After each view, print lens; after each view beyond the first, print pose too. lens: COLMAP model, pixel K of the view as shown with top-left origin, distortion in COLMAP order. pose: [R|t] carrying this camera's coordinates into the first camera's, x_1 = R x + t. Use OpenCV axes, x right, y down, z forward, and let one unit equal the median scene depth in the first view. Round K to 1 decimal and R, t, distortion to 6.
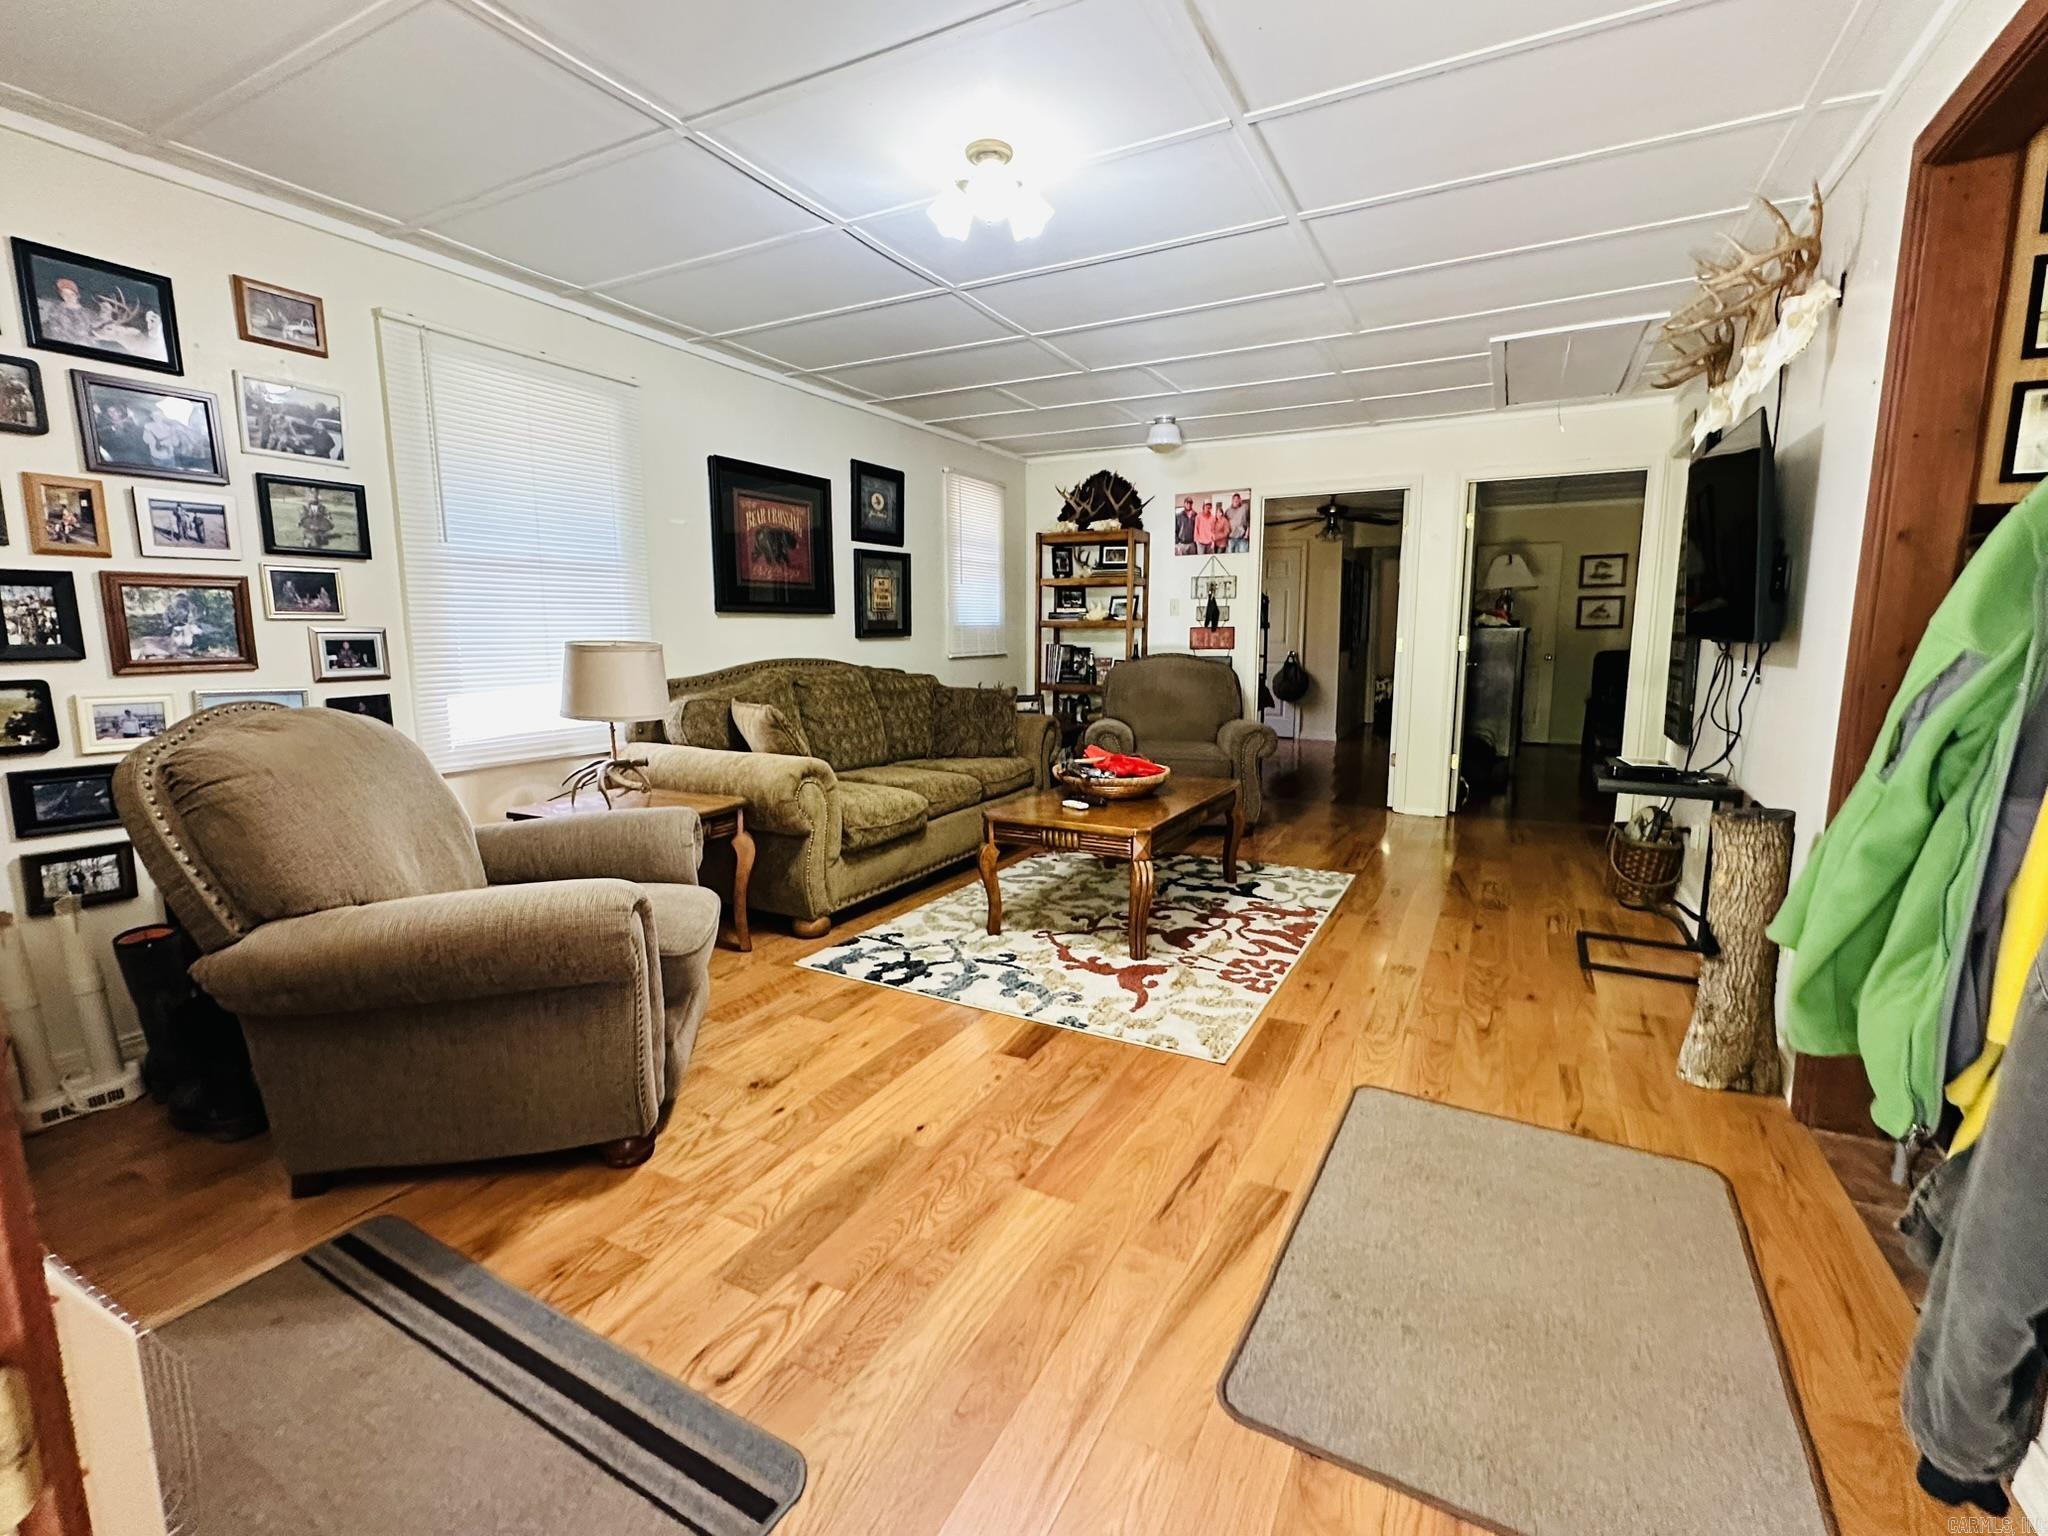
lens RADIAL K [[912.6, 0, 1023.2], [0, 912.6, 769.2], [0, 0, 1]] dist [-0.000103, 0.000064]
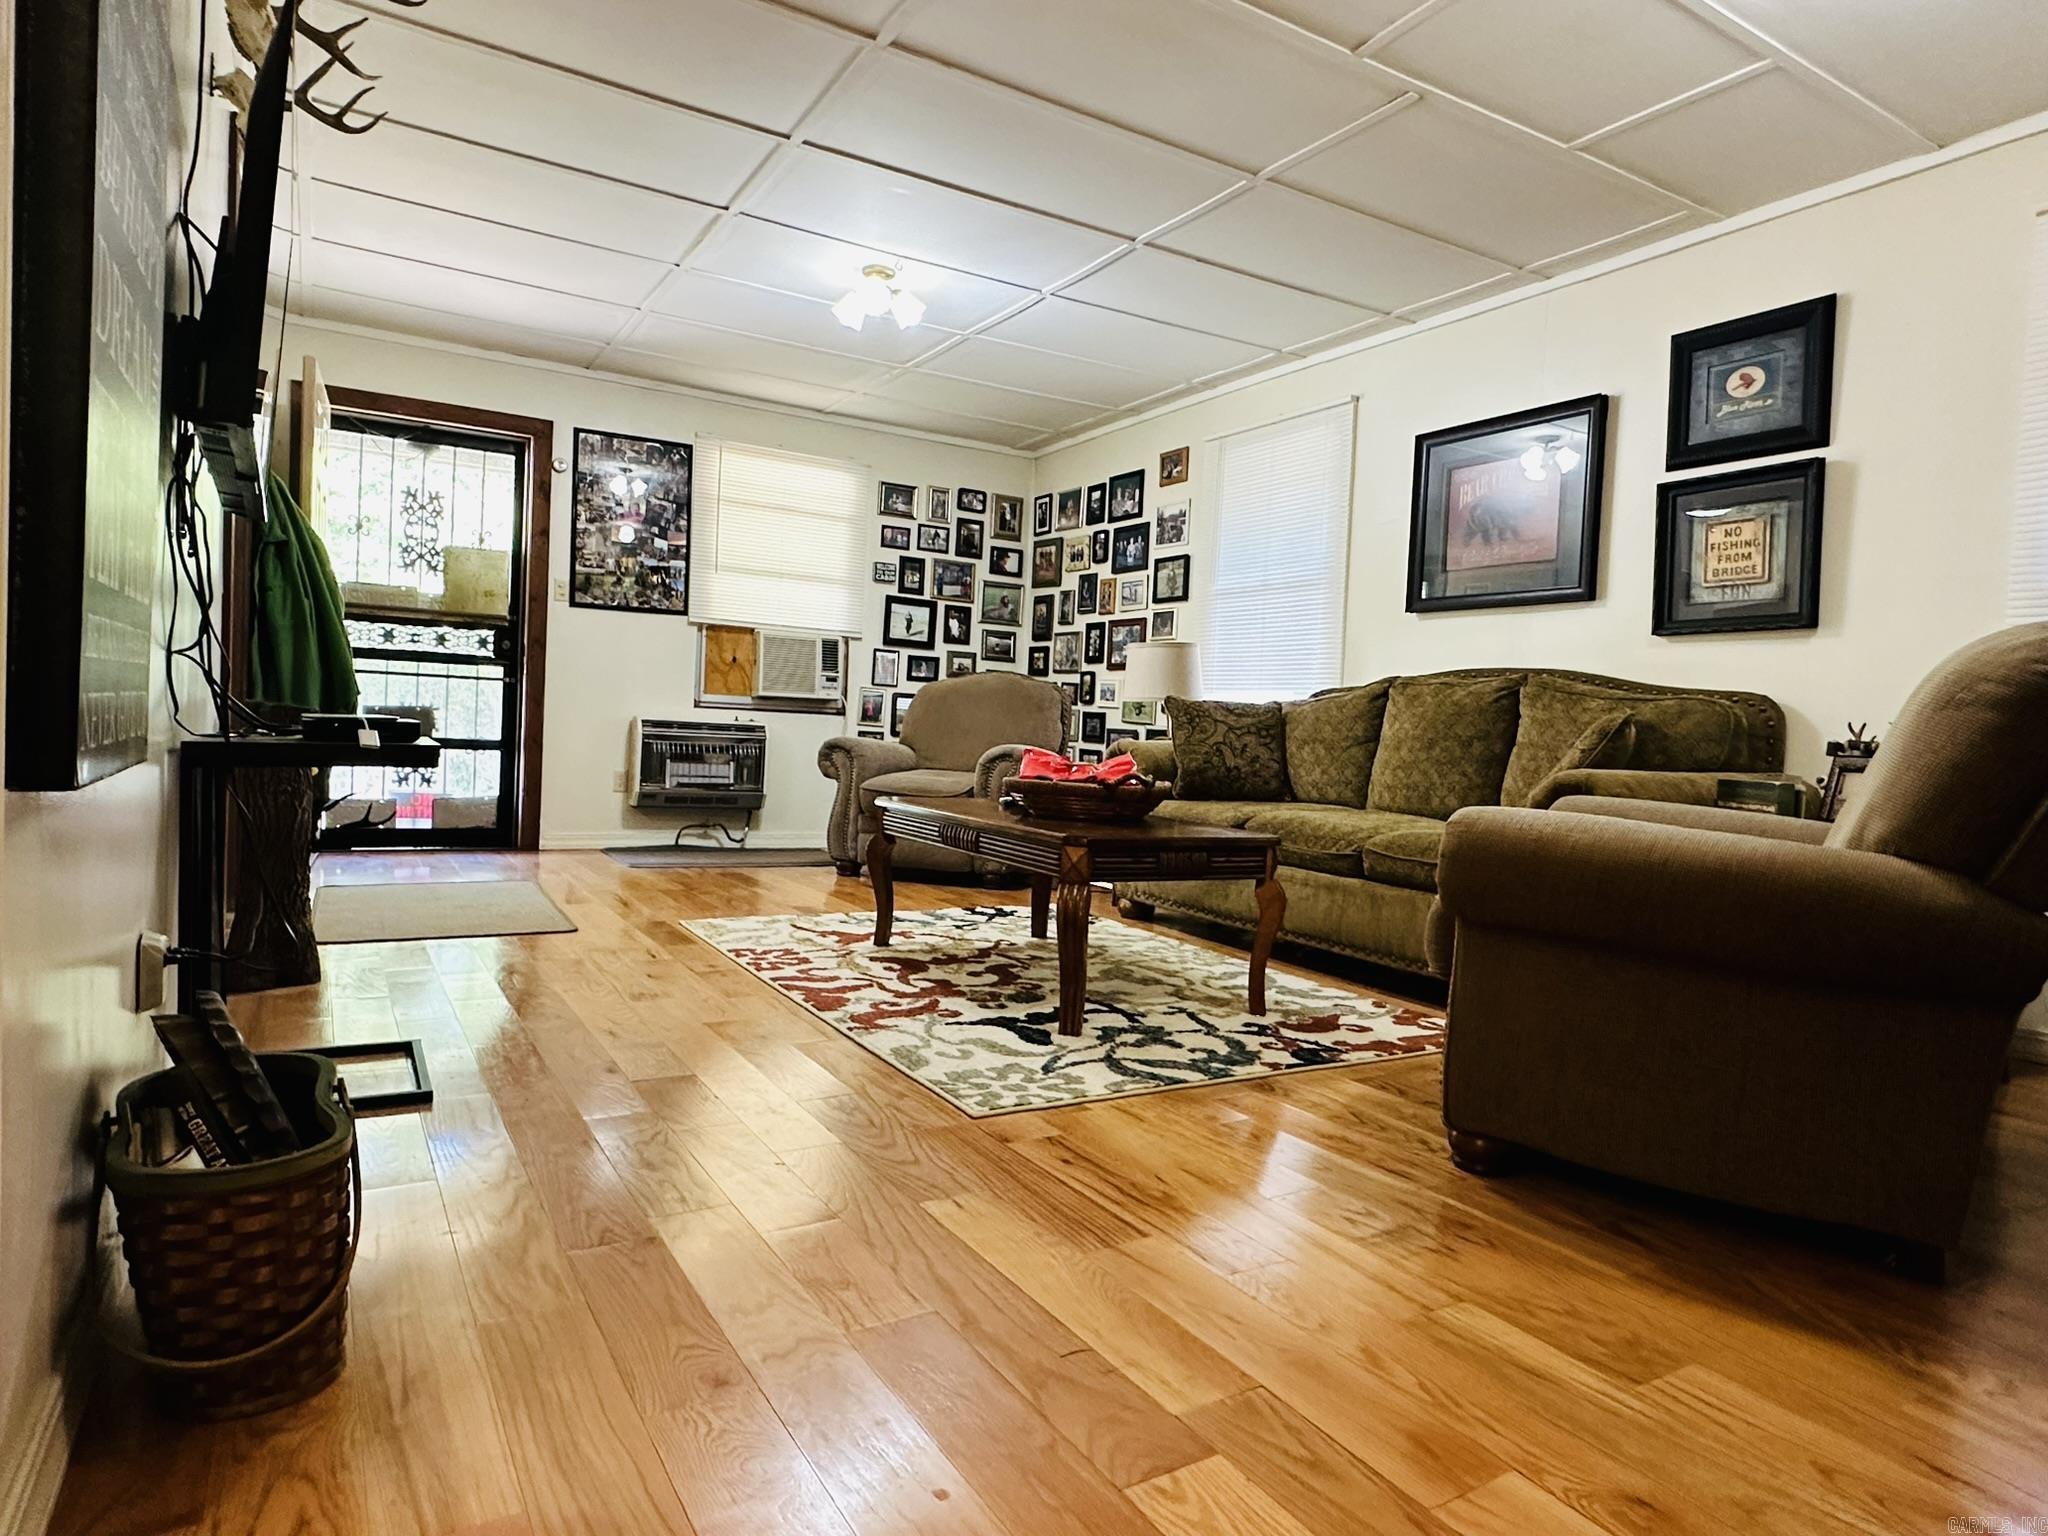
lens RADIAL K [[1193.5, 0, 1026.5], [0, 1193.5, 757.8], [0, 0, 1]] dist [-0.003495, -0.000990]
pose [[-0.506849, 0.006923, -0.862007, 1.227758], [-0.172610, 0.978901, 0.109354, -0.148269], [0.844577, 0.204217, -0.494961, 1.913806]]
